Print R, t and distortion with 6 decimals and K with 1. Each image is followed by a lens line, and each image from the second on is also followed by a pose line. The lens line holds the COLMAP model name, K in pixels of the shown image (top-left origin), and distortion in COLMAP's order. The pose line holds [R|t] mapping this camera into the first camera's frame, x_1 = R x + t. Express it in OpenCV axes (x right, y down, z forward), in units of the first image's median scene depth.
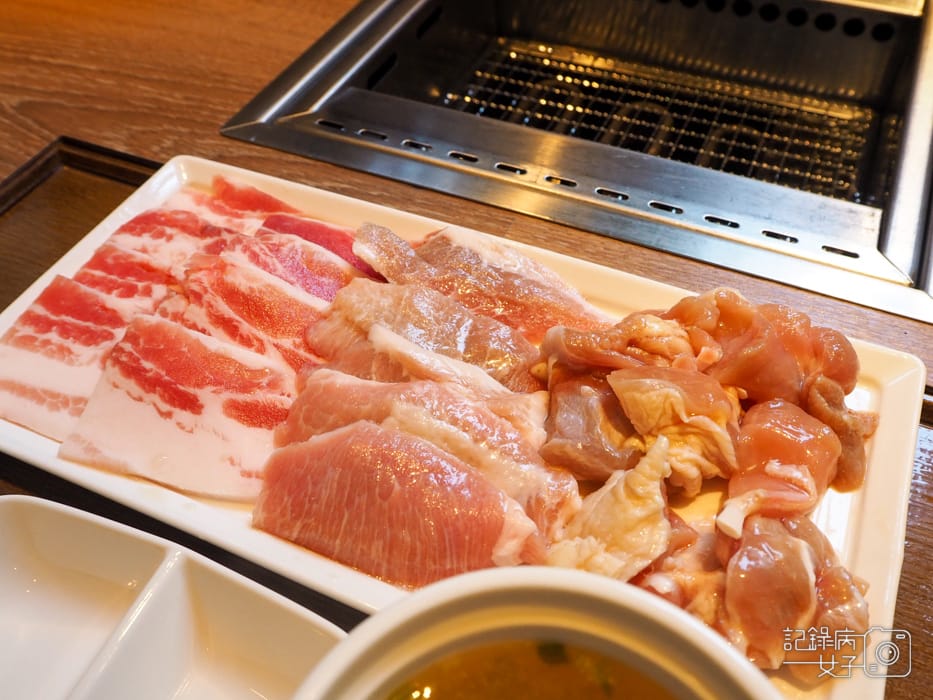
lens RADIAL K [[830.8, 0, 466.5], [0, 830.8, 350.0], [0, 0, 1]] dist [-0.008421, 0.005689]
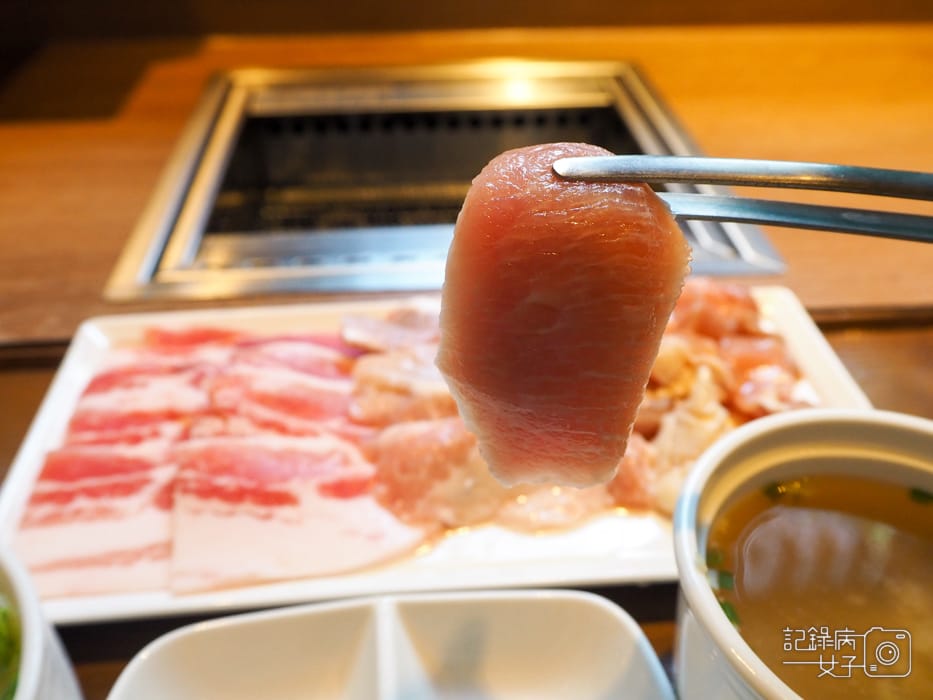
lens RADIAL K [[830.8, 0, 466.5], [0, 830.8, 350.0], [0, 0, 1]] dist [-0.008421, 0.005689]
pose [[0.860598, -0.262346, 0.436515, -0.490784], [0.351647, 0.926099, -0.136692, 0.102651], [-0.368396, 0.271137, 0.889252, -0.021280]]
